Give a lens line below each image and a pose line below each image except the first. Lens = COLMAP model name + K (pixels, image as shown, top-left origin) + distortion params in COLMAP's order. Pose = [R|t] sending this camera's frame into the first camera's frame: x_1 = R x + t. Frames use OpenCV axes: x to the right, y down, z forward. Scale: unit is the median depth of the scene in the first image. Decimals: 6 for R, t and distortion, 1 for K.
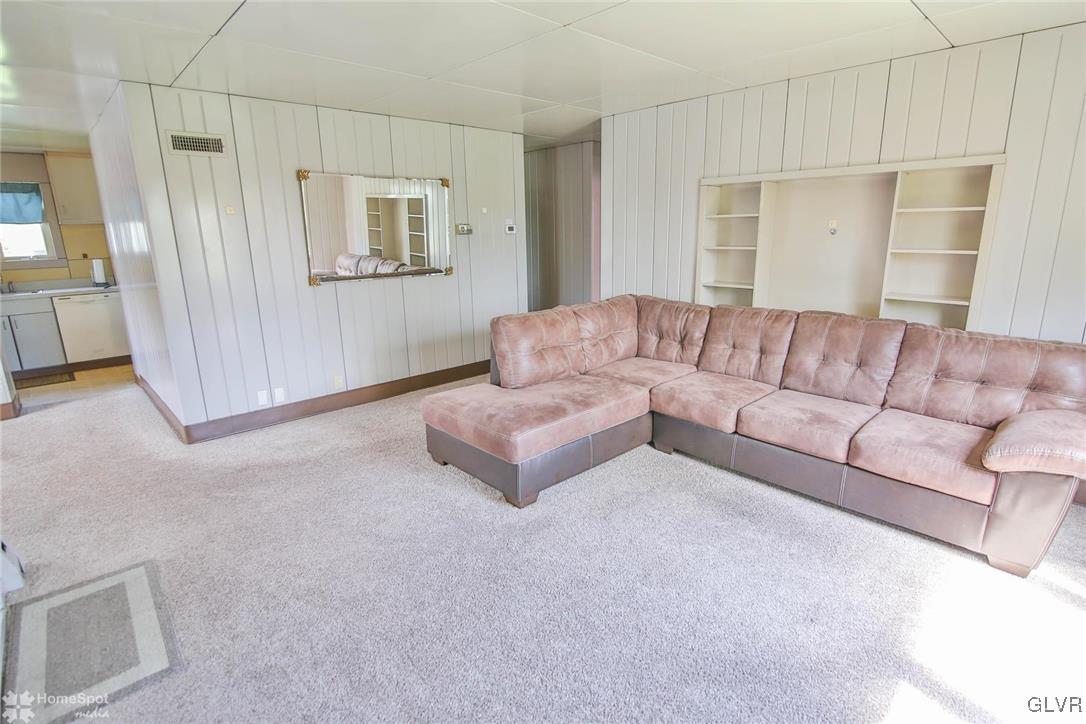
lens RADIAL K [[528.2, 0, 551.4], [0, 528.2, 362.2], [0, 0, 1]] dist [-0.011122, -0.001645]
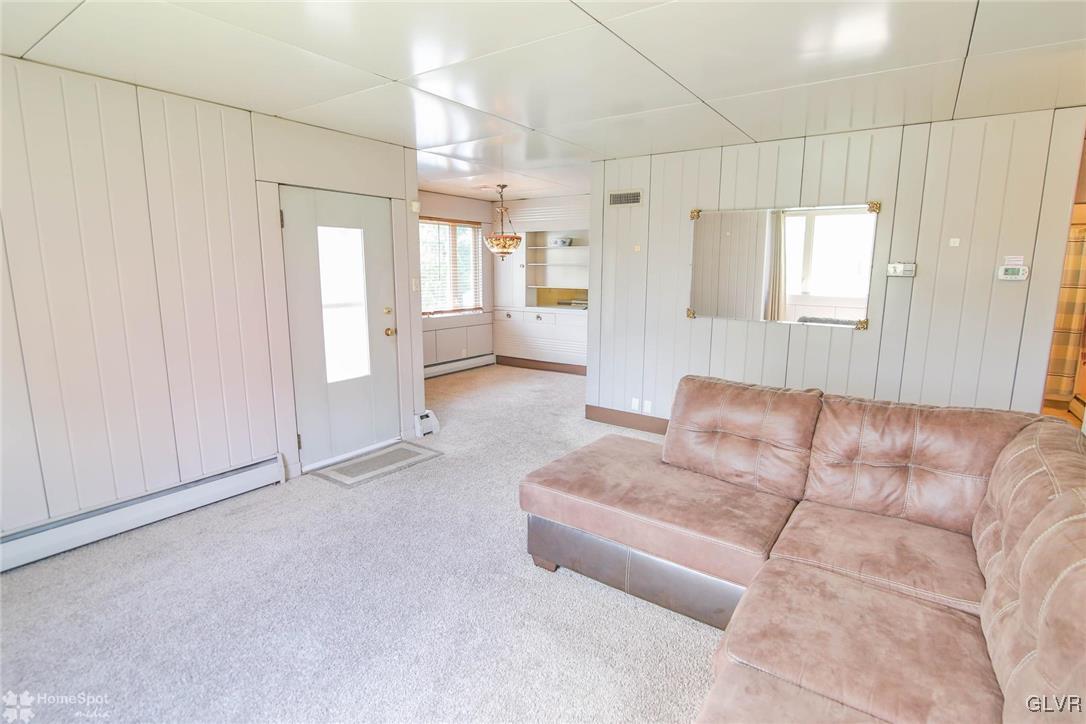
lens RADIAL K [[528.2, 0, 547.5], [0, 528.2, 358.4], [0, 0, 1]] dist [-0.011122, -0.001645]
pose [[0.198735, 0.183415, -0.962738, 0.640670], [-0.257623, 0.957562, 0.129248, -0.159633], [0.945587, 0.222338, 0.237553, 0.613232]]
